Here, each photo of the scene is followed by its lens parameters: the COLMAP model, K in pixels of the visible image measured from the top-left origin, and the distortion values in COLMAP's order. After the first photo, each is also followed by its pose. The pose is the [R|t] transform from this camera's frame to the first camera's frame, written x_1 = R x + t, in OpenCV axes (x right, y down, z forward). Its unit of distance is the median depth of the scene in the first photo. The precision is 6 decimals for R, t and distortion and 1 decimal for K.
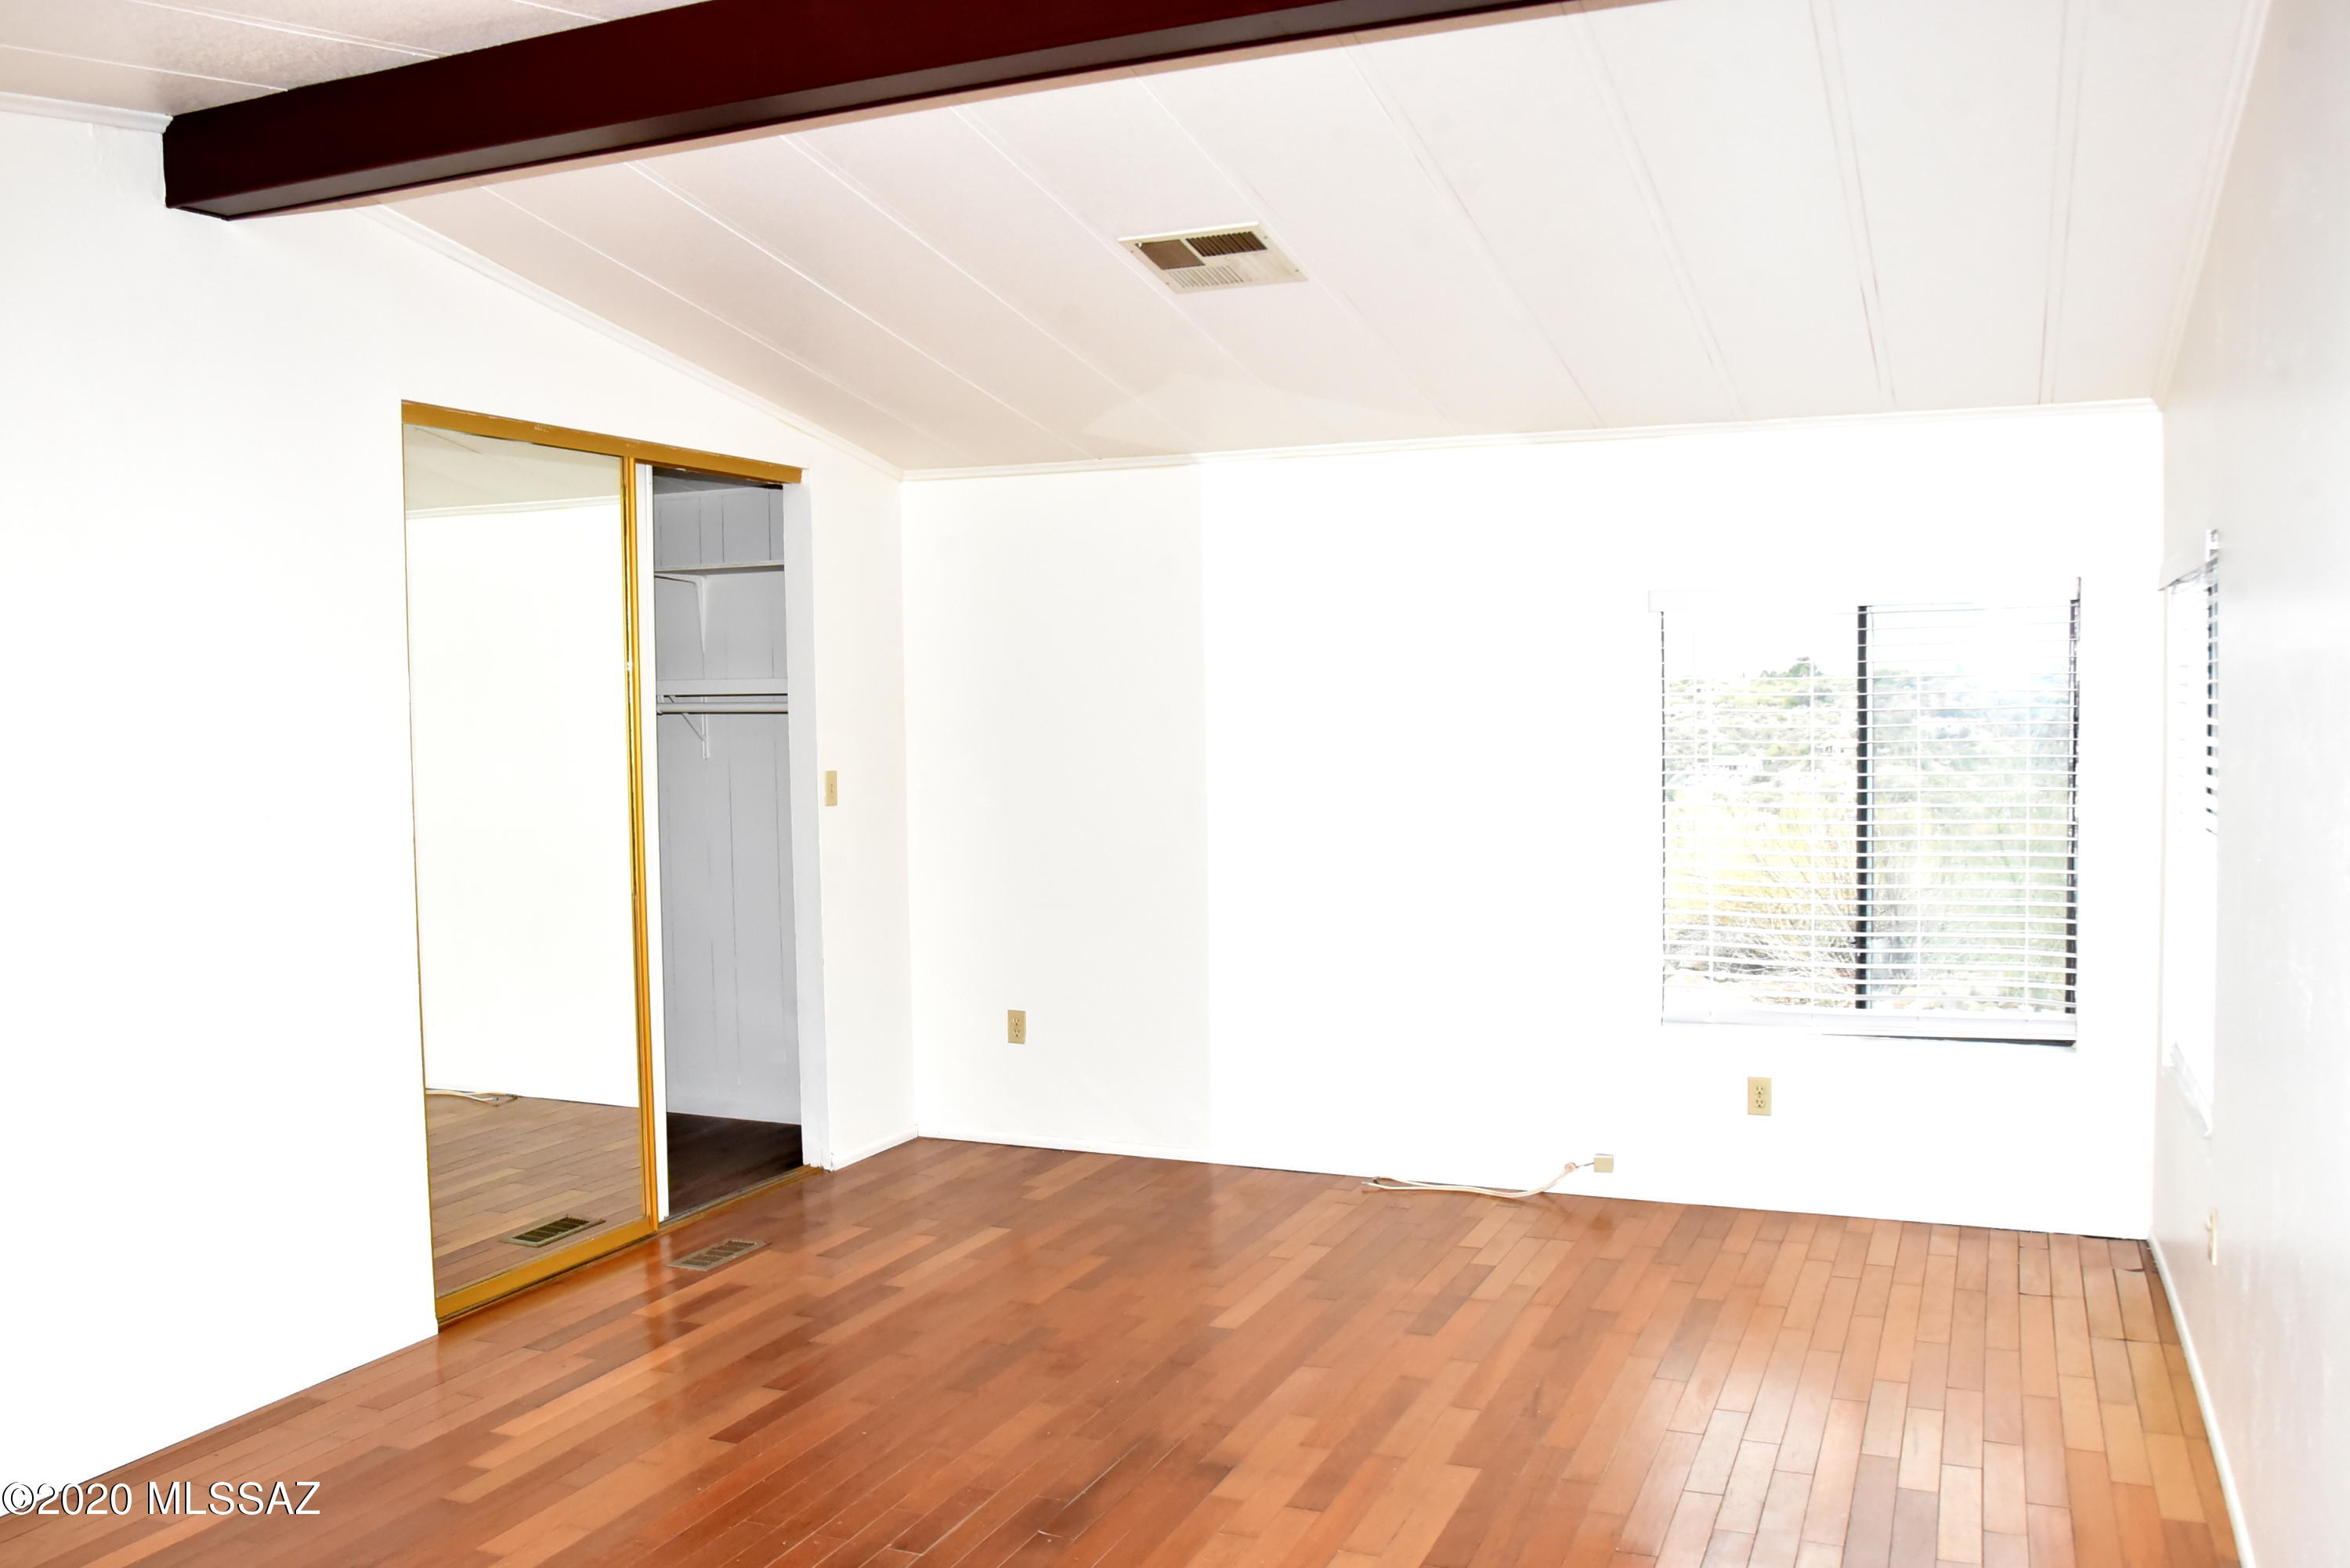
lens RADIAL K [[1942.6, 0, 1145.9], [0, 1942.6, 786.6], [0, 0, 1]] dist [-0.117340, 0.086216]
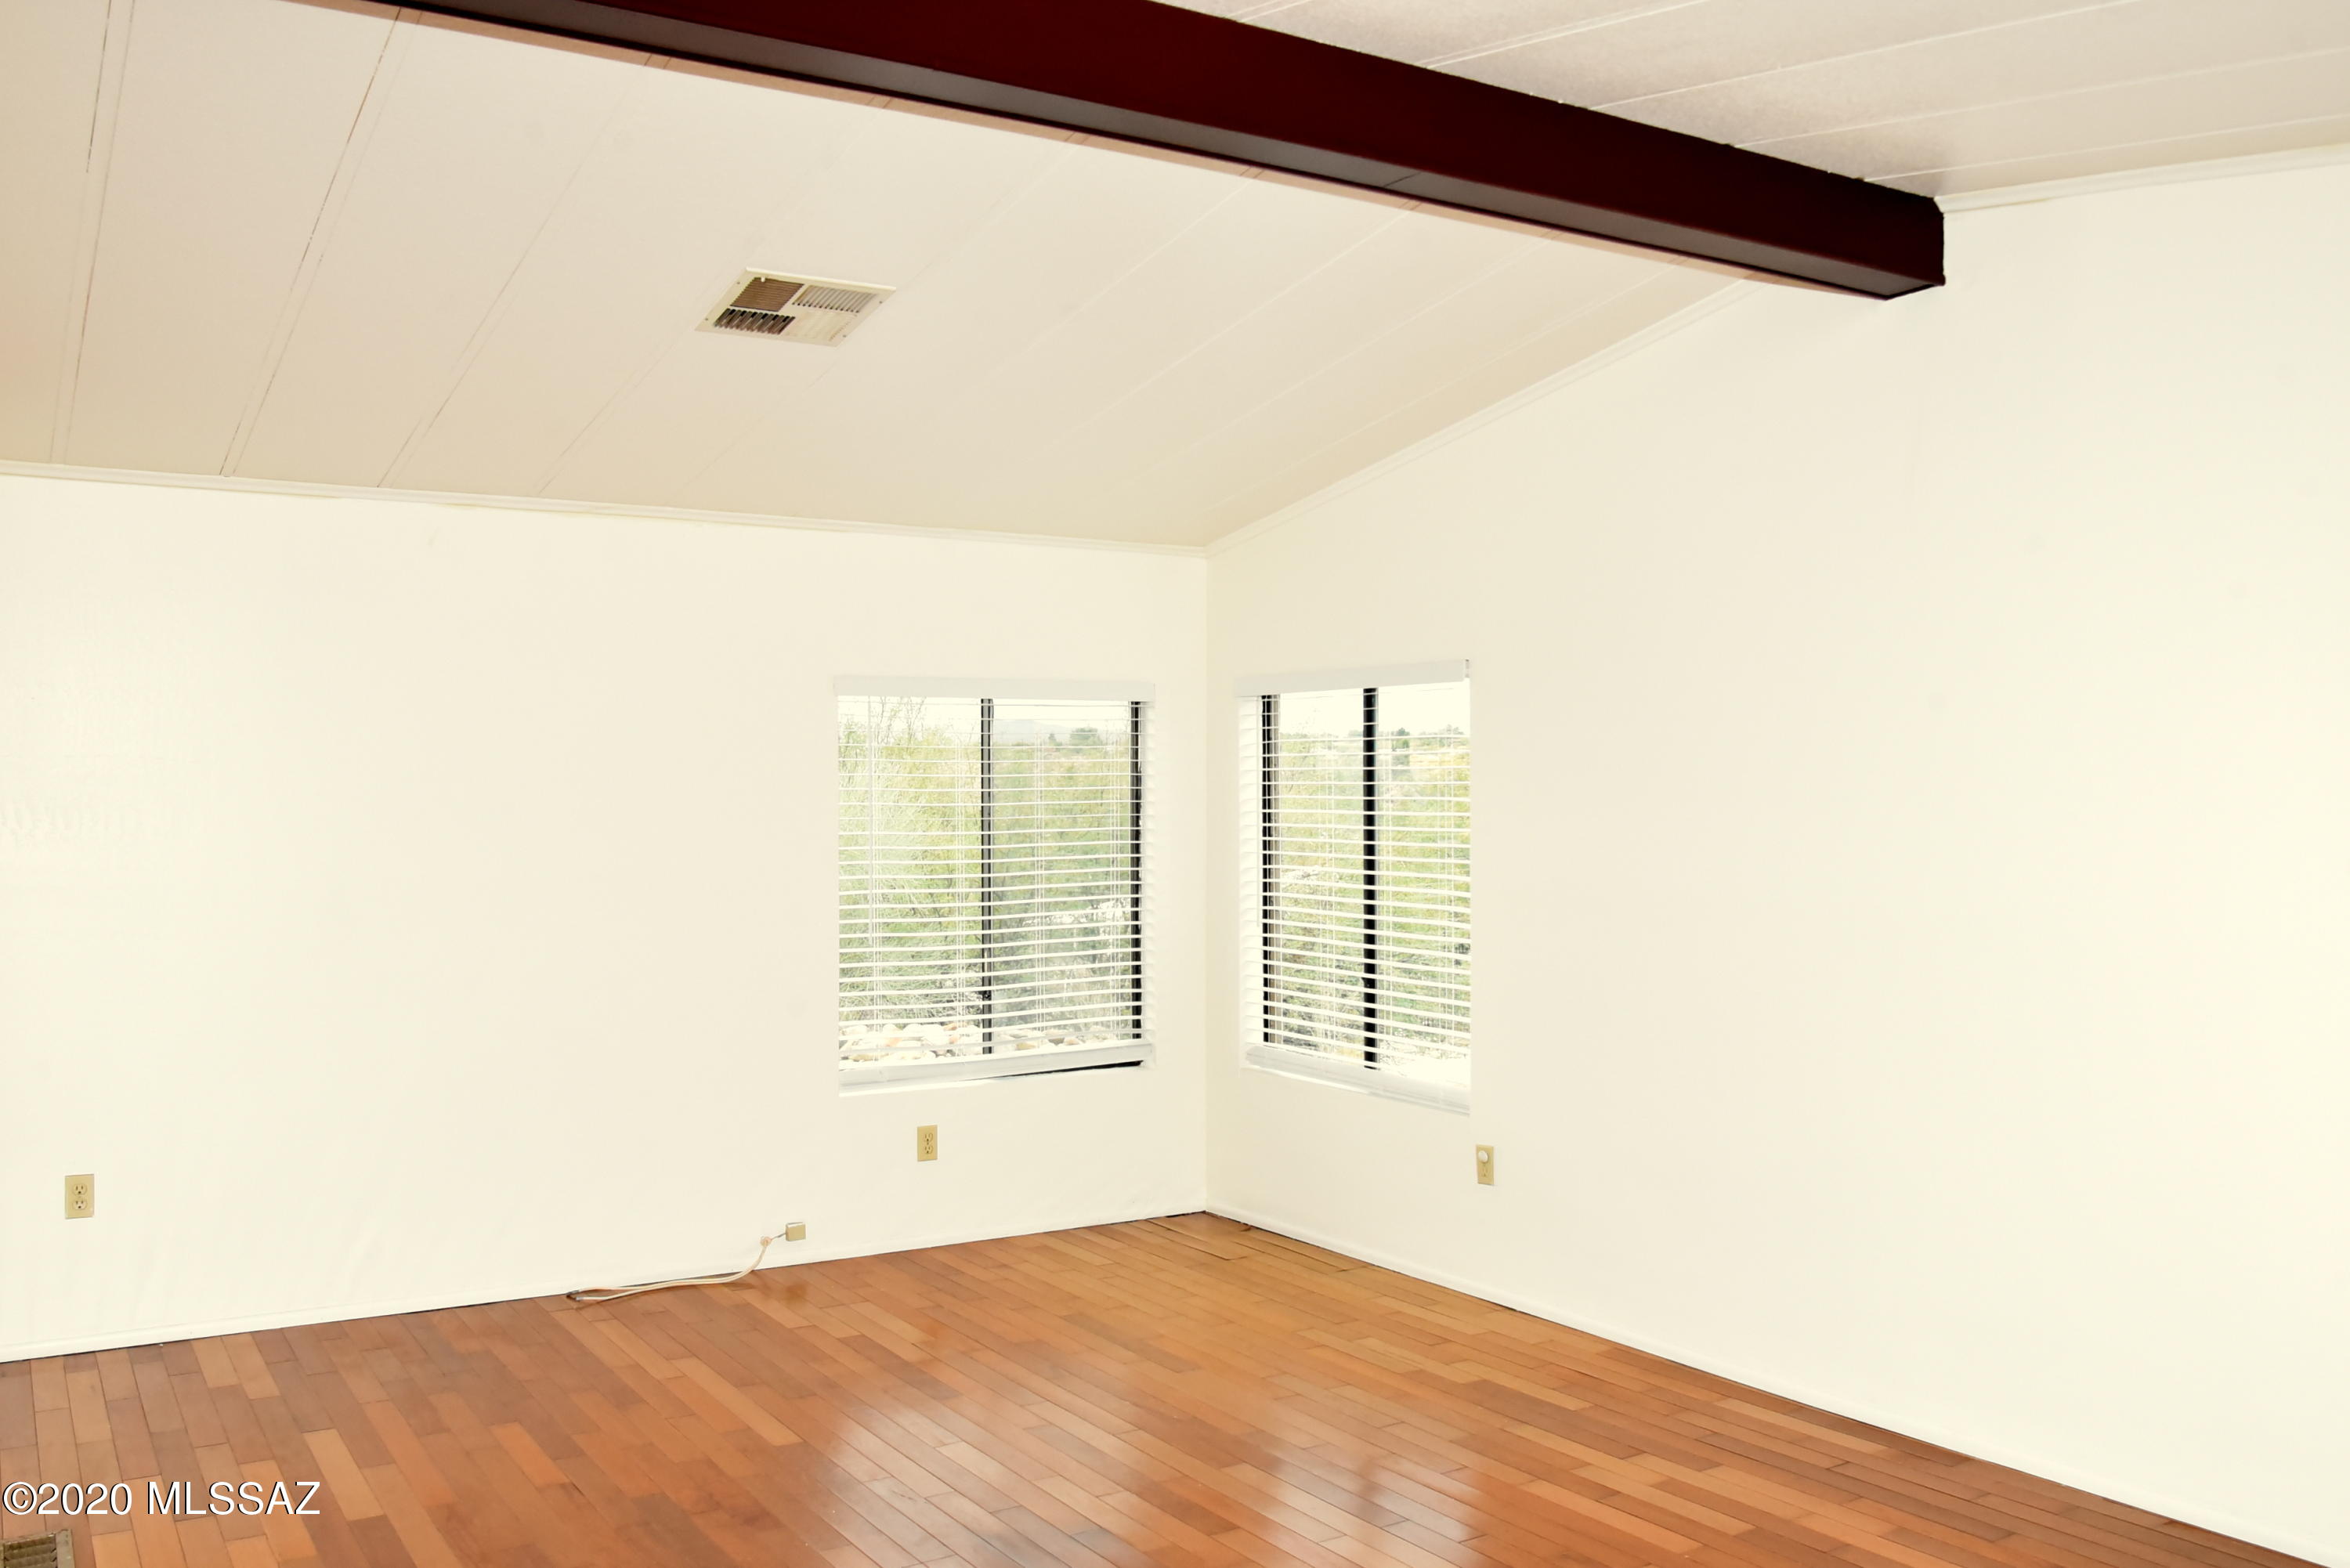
lens RADIAL K [[1935.1, 0, 1143.7], [0, 1935.1, 797.7], [0, 0, 1]] dist [-0.115122, 0.076990]
pose [[0.575656, 0.005853, 0.817671, -0.530431], [0.032326, 0.999030, -0.029909, 0.001810], [-0.817052, 0.043649, 0.574909, 0.272211]]
